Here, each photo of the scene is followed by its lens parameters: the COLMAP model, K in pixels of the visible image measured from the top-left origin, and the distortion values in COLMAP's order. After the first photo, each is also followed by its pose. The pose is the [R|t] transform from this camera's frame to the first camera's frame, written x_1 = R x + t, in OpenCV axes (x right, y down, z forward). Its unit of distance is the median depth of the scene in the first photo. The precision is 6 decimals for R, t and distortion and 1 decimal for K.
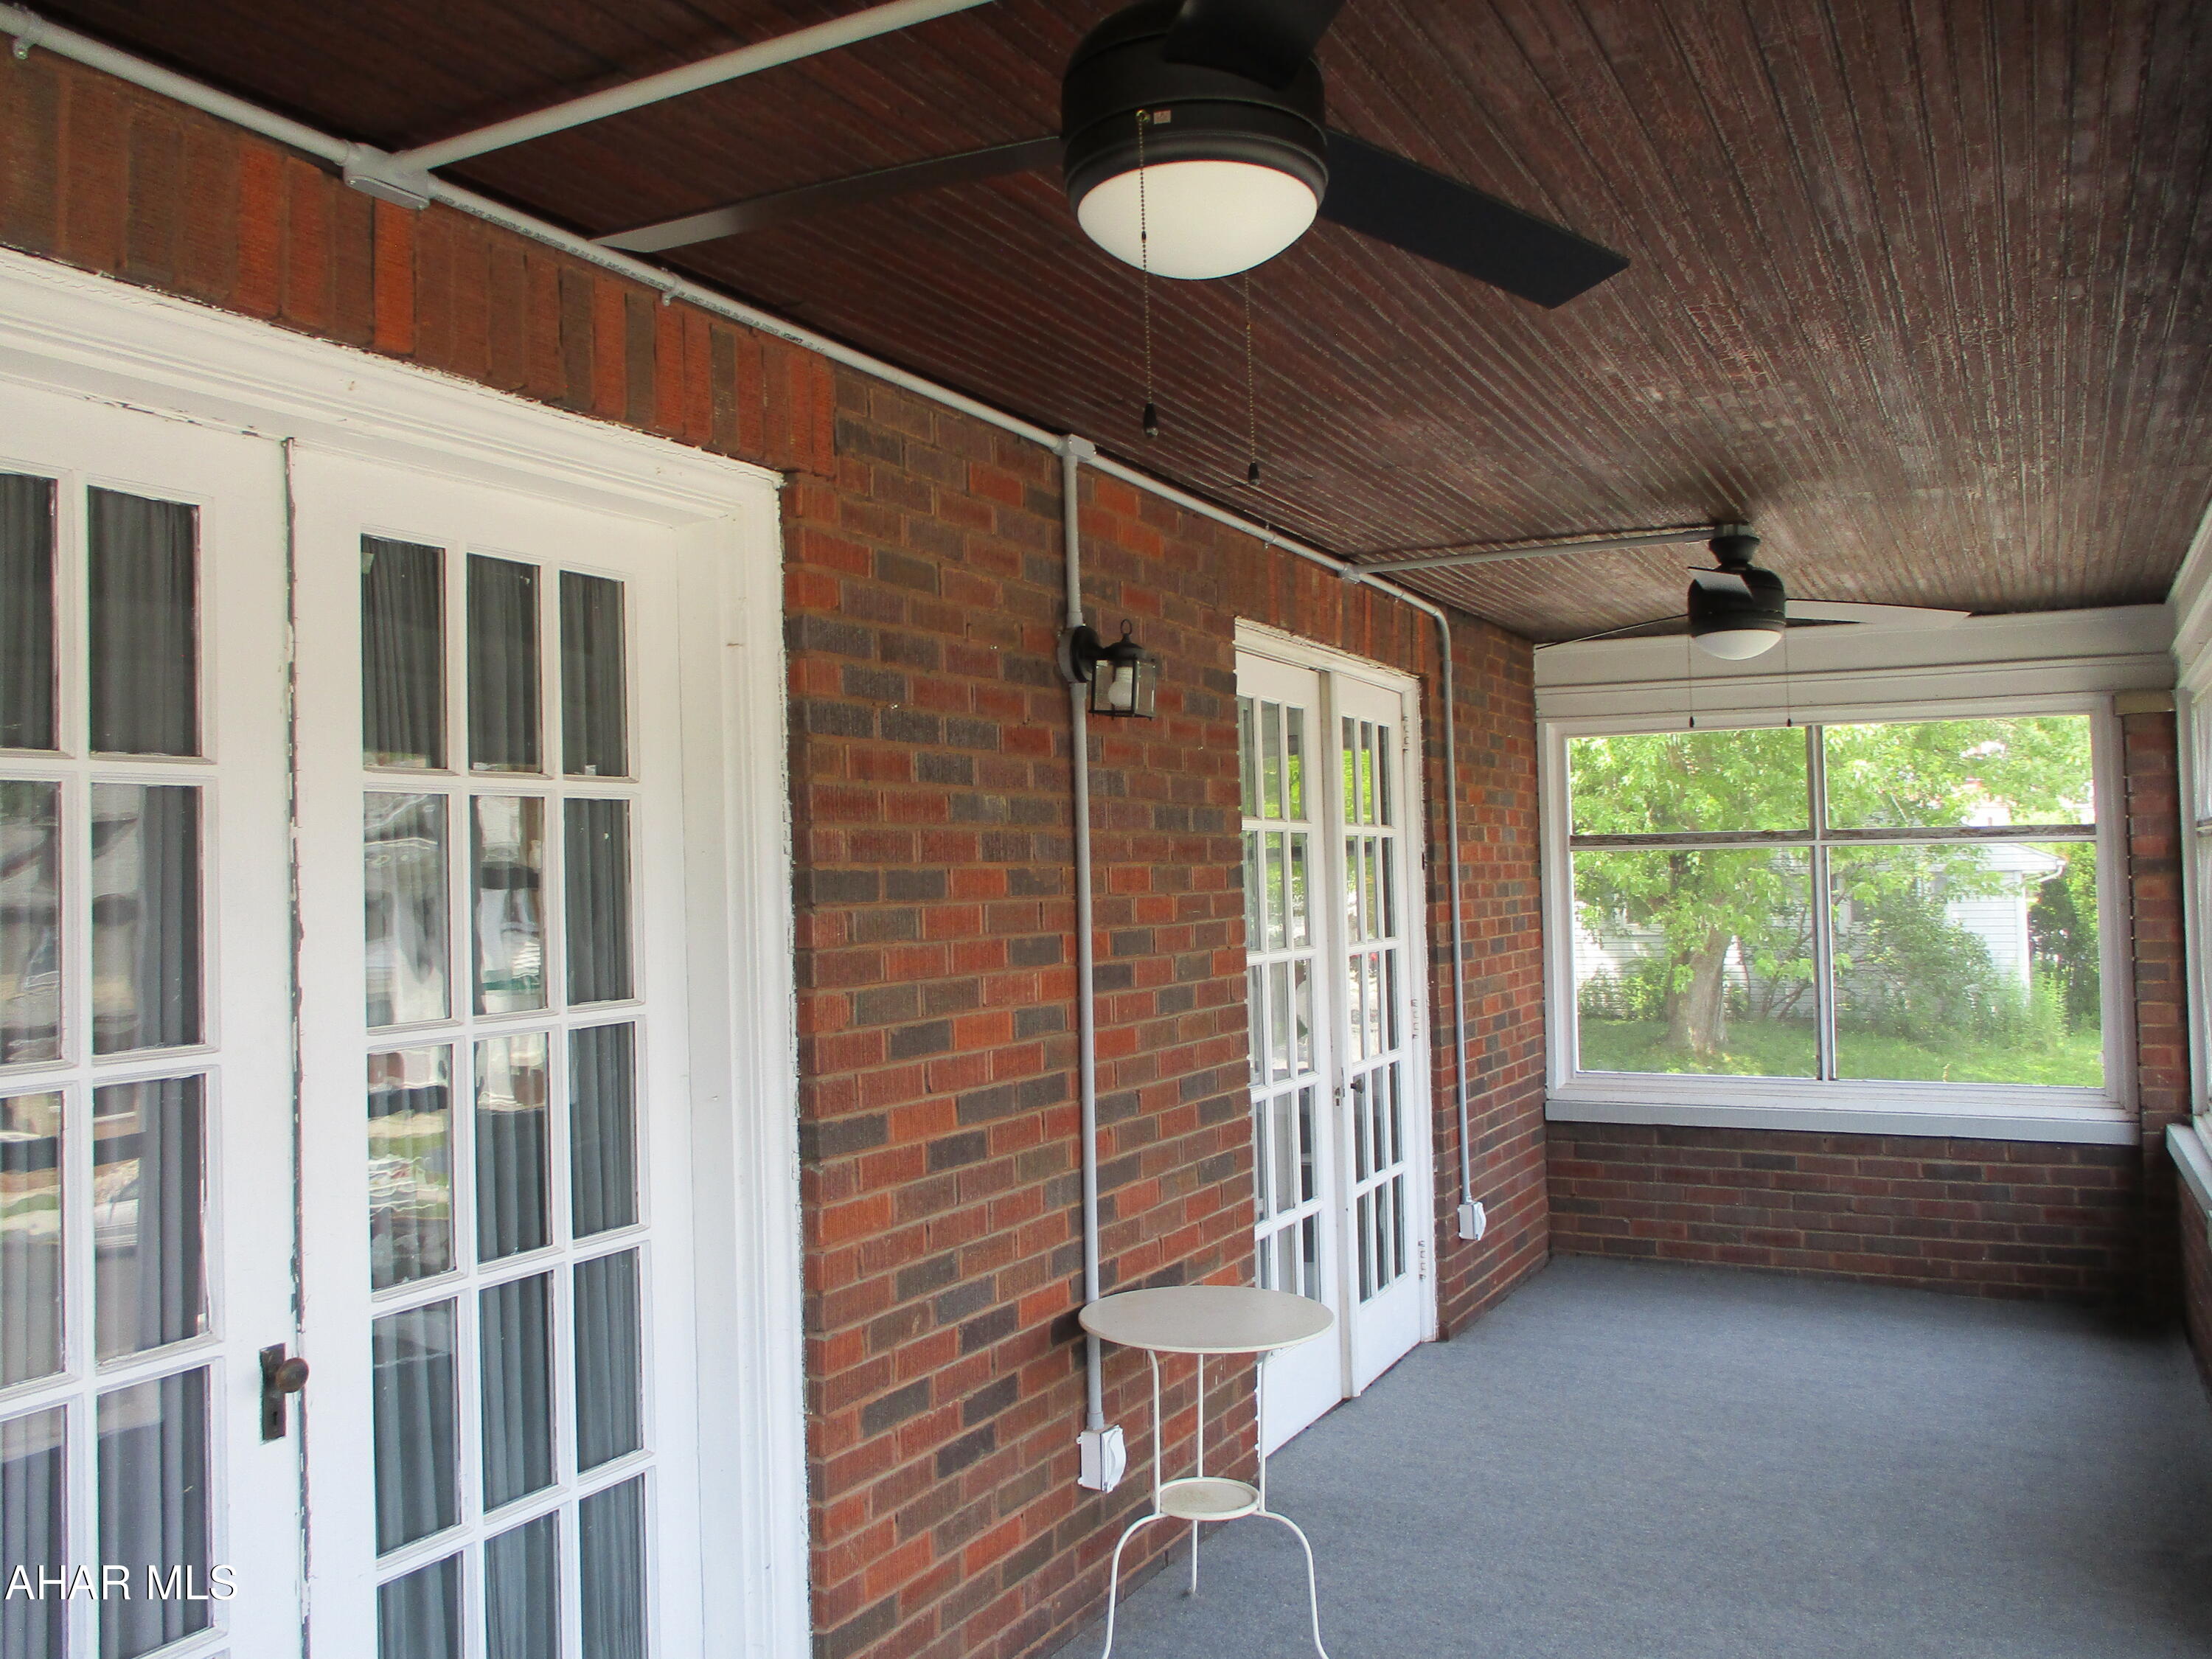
lens RADIAL K [[1830.5, 0, 1113.6], [0, 1830.5, 824.0], [0, 0, 1]] dist [-0.033803, -0.002630]
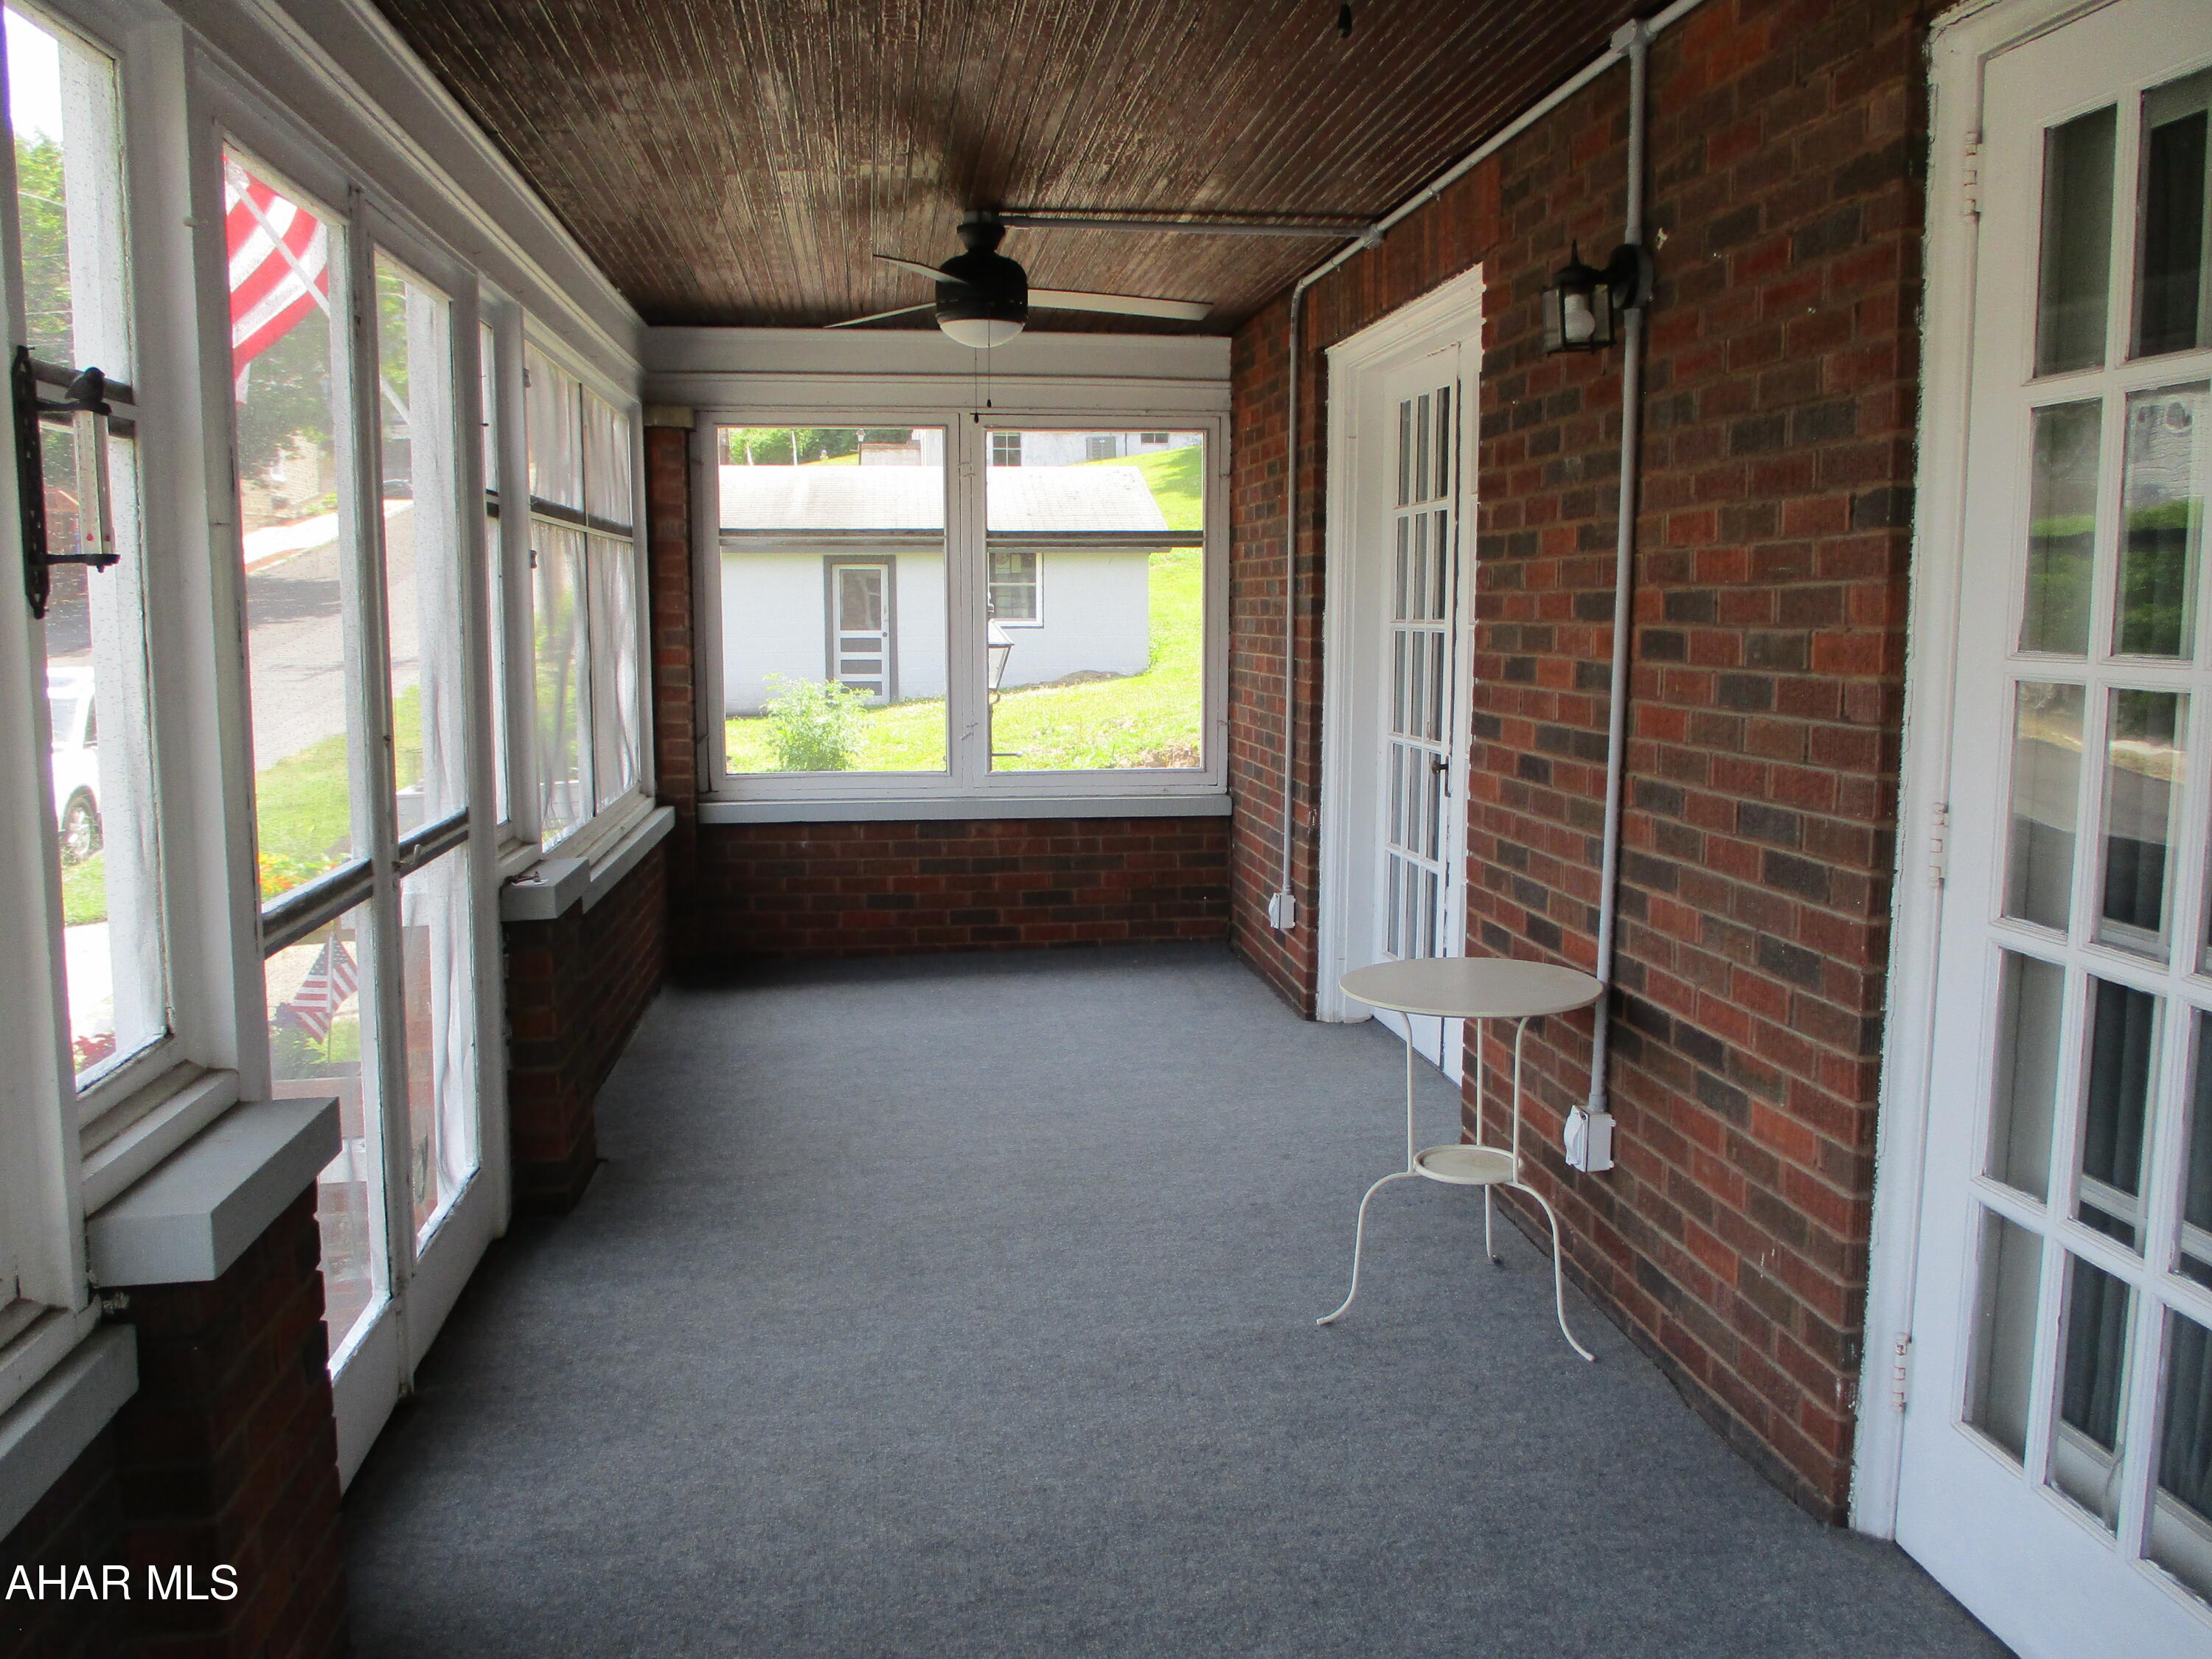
lens RADIAL K [[1830.5, 0, 1113.6], [0, 1830.5, 824.0], [0, 0, 1]] dist [-0.033803, -0.002630]
pose [[-0.821373, 0.103716, -0.560883, 0.653651], [0.052780, 0.992931, 0.106316, 0.059313], [0.567944, 0.057721, -0.821040, 1.472710]]
